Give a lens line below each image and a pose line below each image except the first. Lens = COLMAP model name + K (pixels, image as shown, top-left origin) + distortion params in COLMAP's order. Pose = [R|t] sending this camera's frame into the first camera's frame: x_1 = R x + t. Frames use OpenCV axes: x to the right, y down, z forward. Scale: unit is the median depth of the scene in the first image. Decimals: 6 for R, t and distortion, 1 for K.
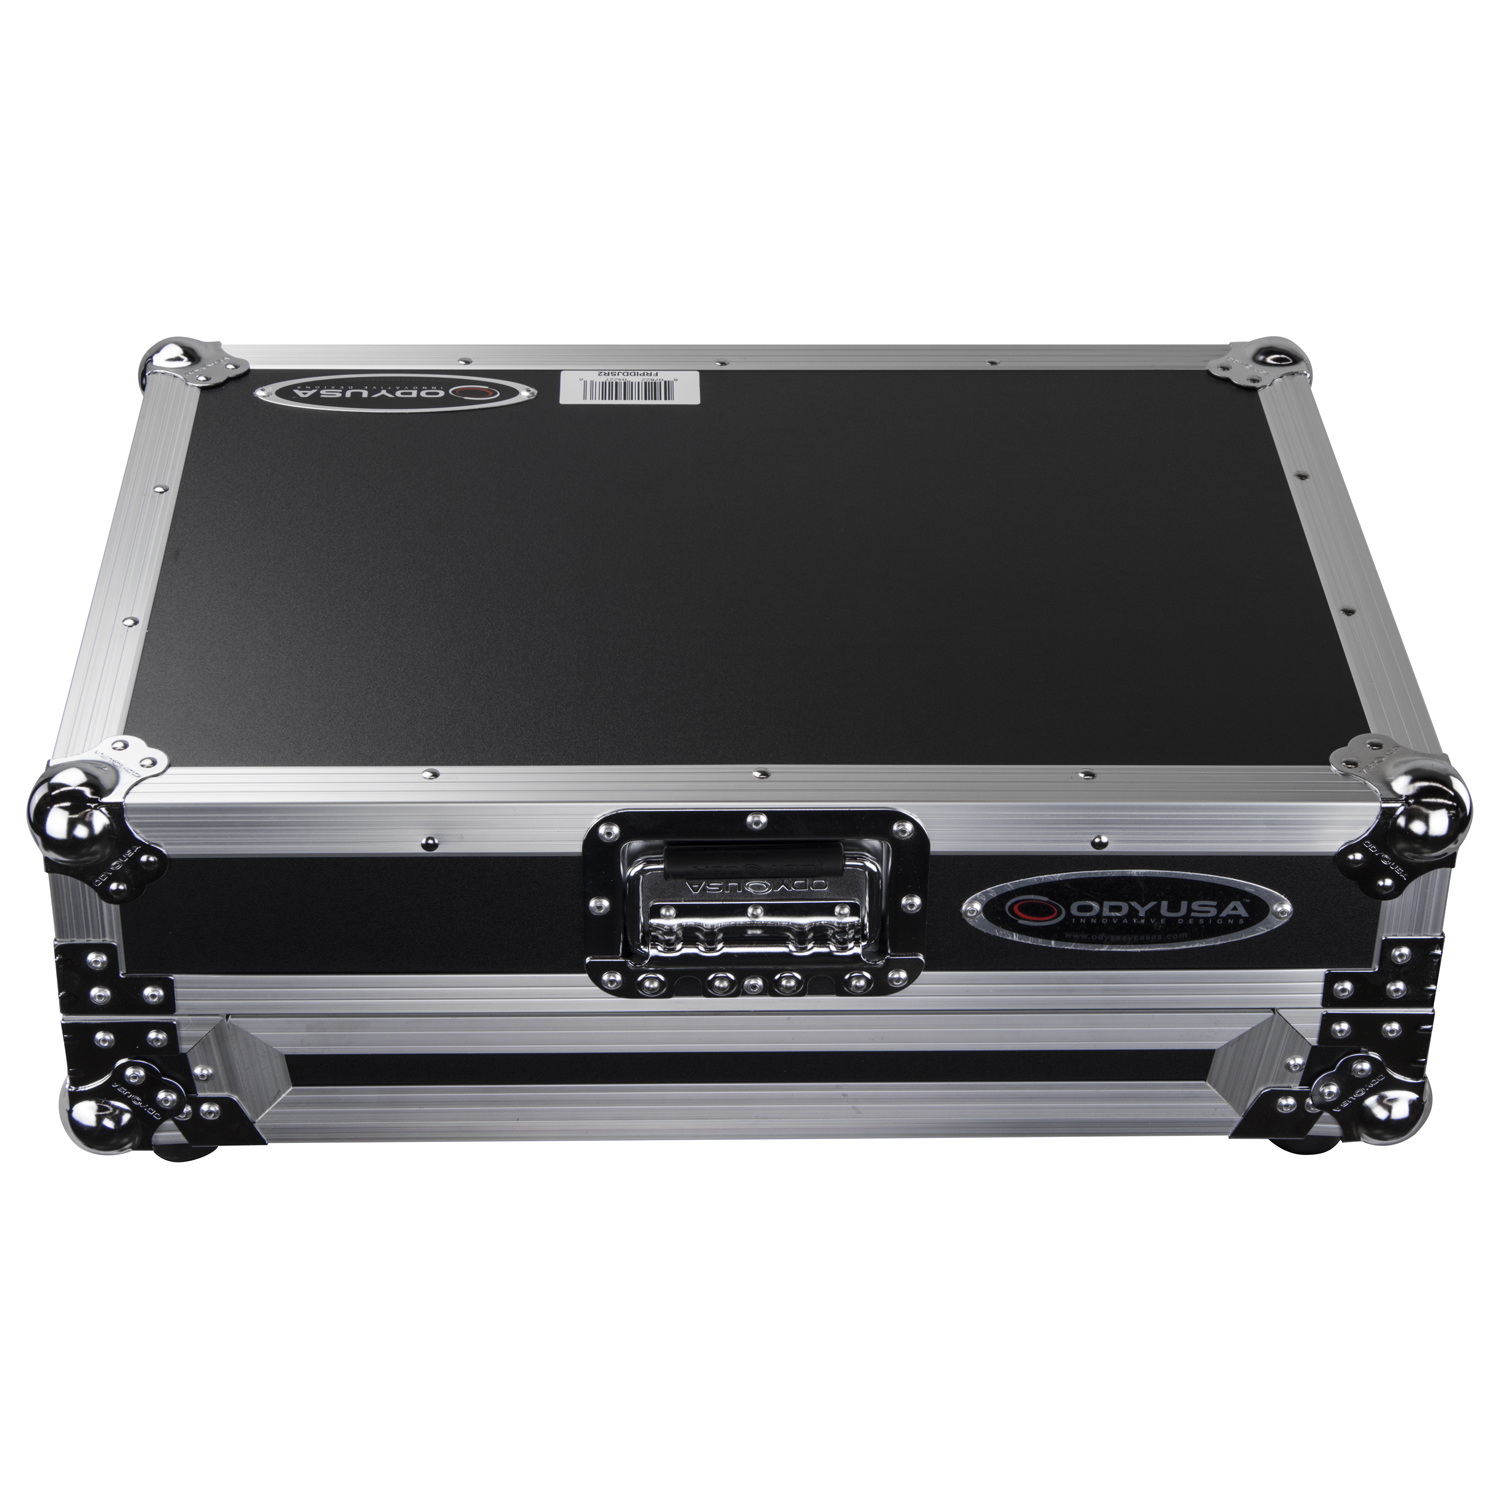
lens RADIAL K [[3424.7, 0, 747.8], [0, 3424.7, 674.7], [0, 0, 1]] dist [0.014003, 0.000000]
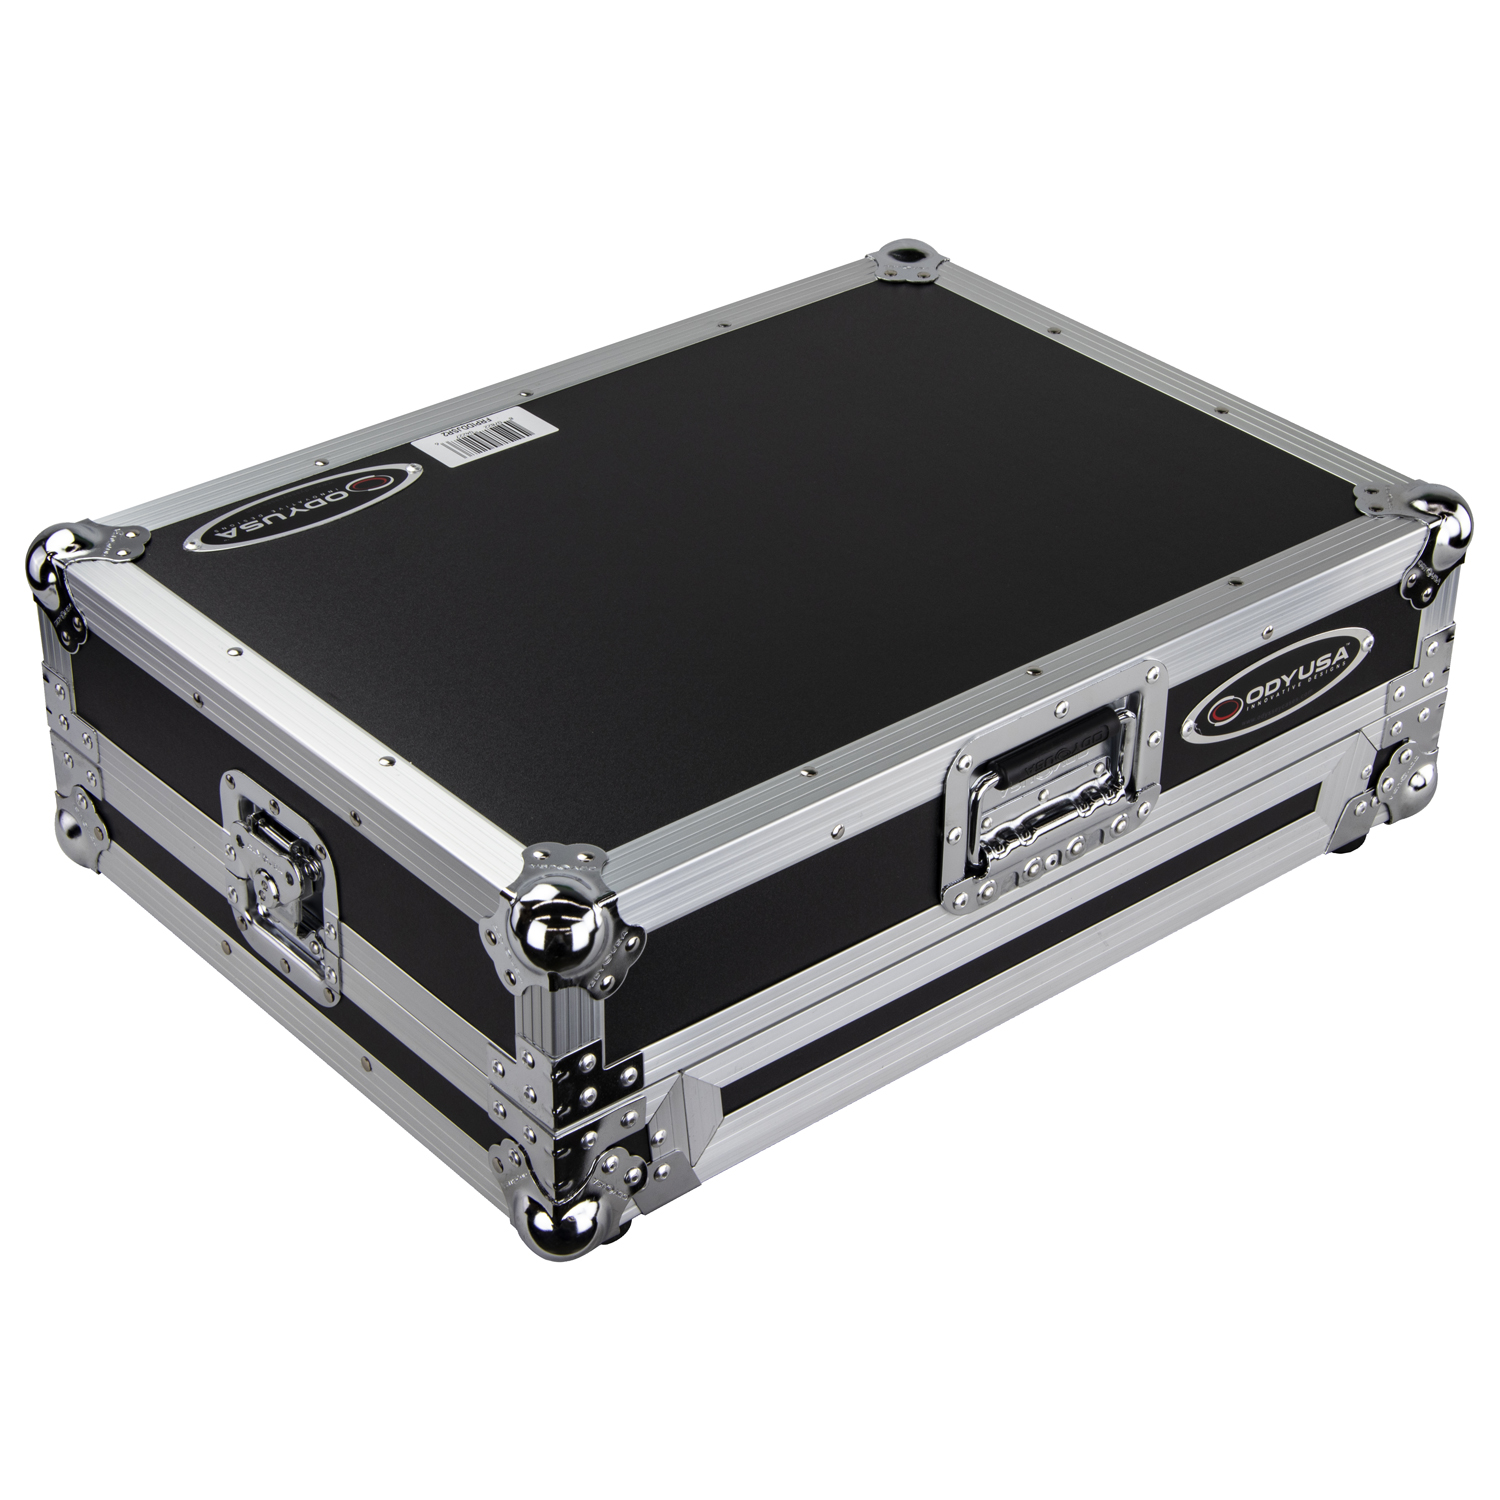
lens RADIAL K [[3328.2, 0, 759.0], [0, 3328.2, 755.9], [0, 0, 1]] dist [0.042455, 0.000000]
pose [[0.778017, -0.336424, 0.530573, -0.625535], [0.328060, 0.937804, 0.113583, -0.093858], [-0.535785, 0.085690, 0.839995, 0.138385]]
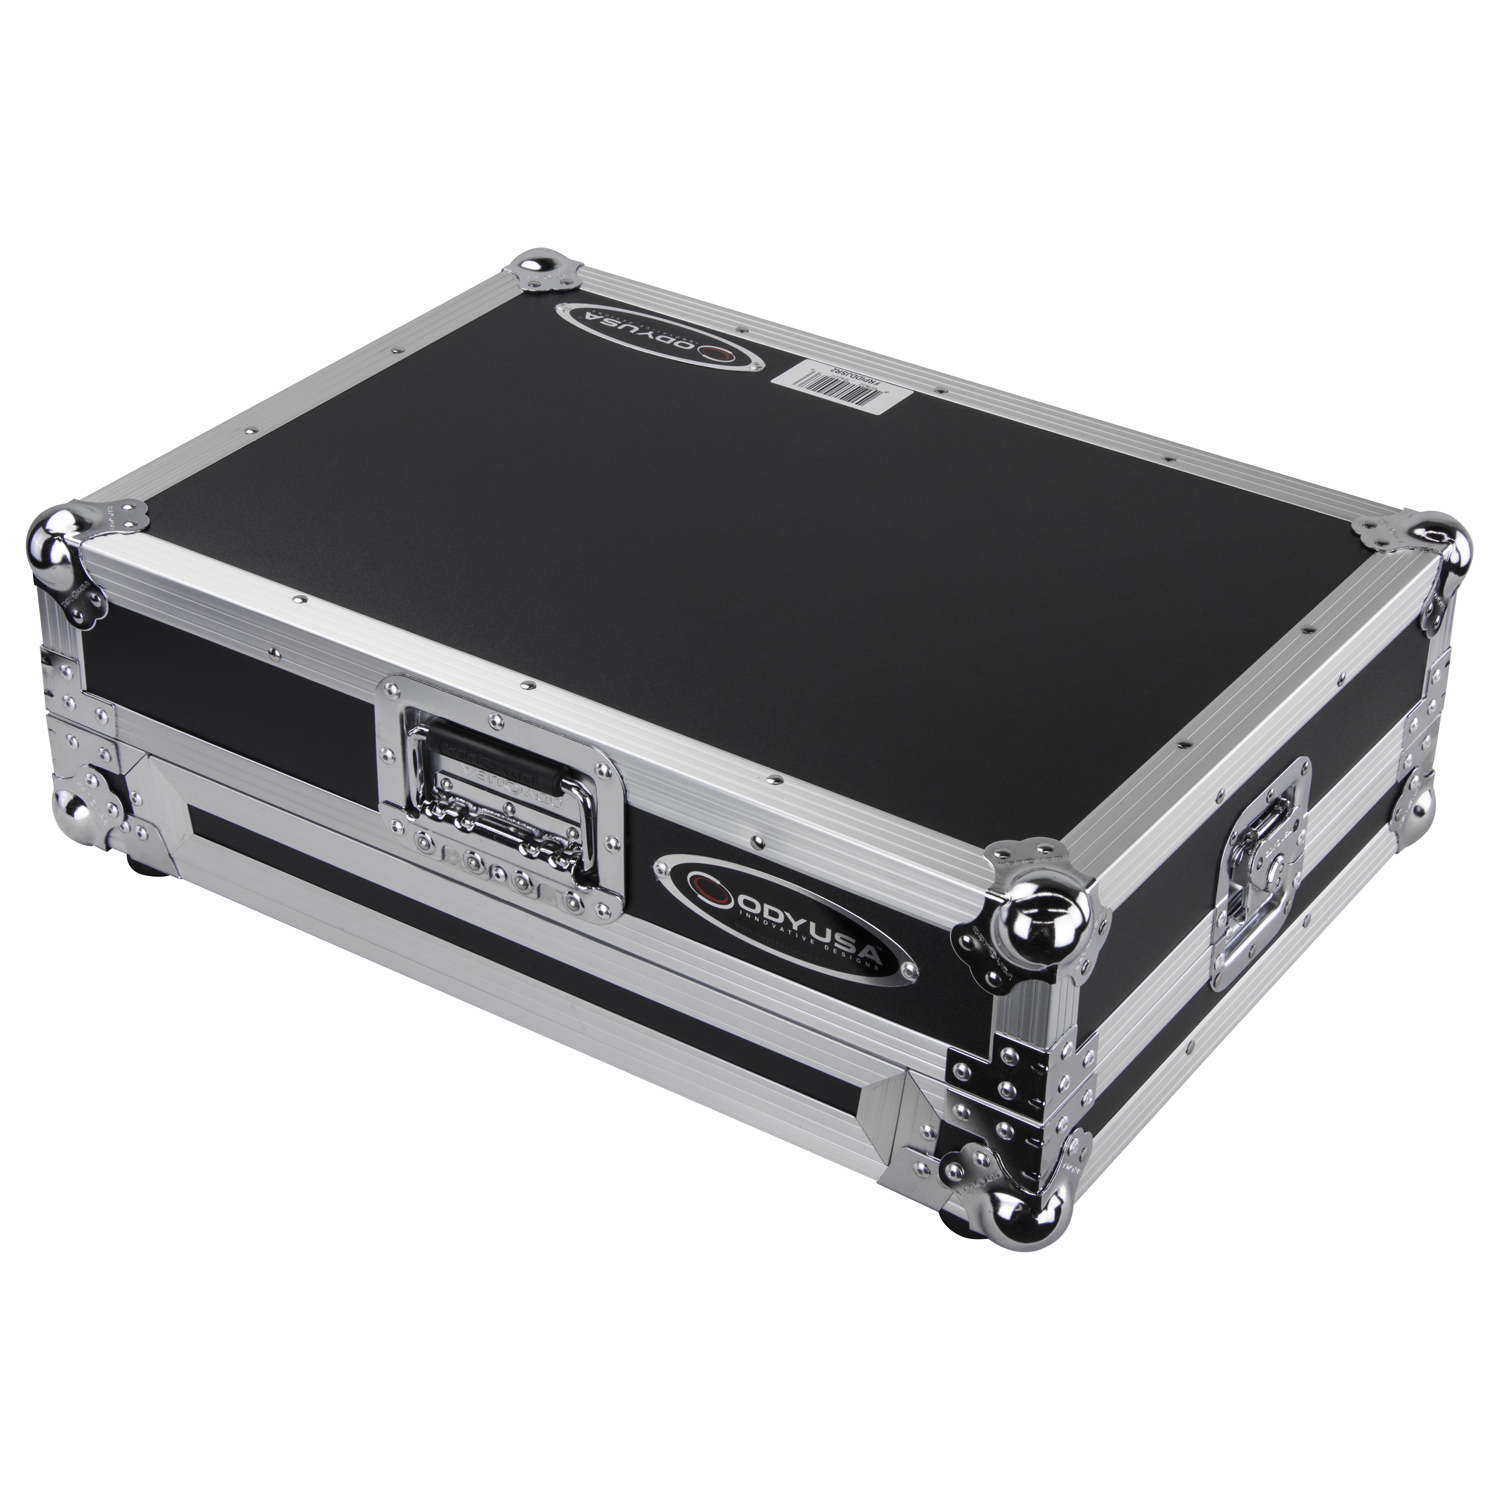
lens RADIAL K [[3328.2, 0, 751.0], [0, 3328.2, 743.4], [0, 0, 1]] dist [0.042455, 0.000000]
pose [[0.812056, 0.306223, -0.496783, 0.580025], [-0.312803, 0.947050, 0.072458, -0.051954], [0.492667, 0.096555, 0.864845, 0.105314]]
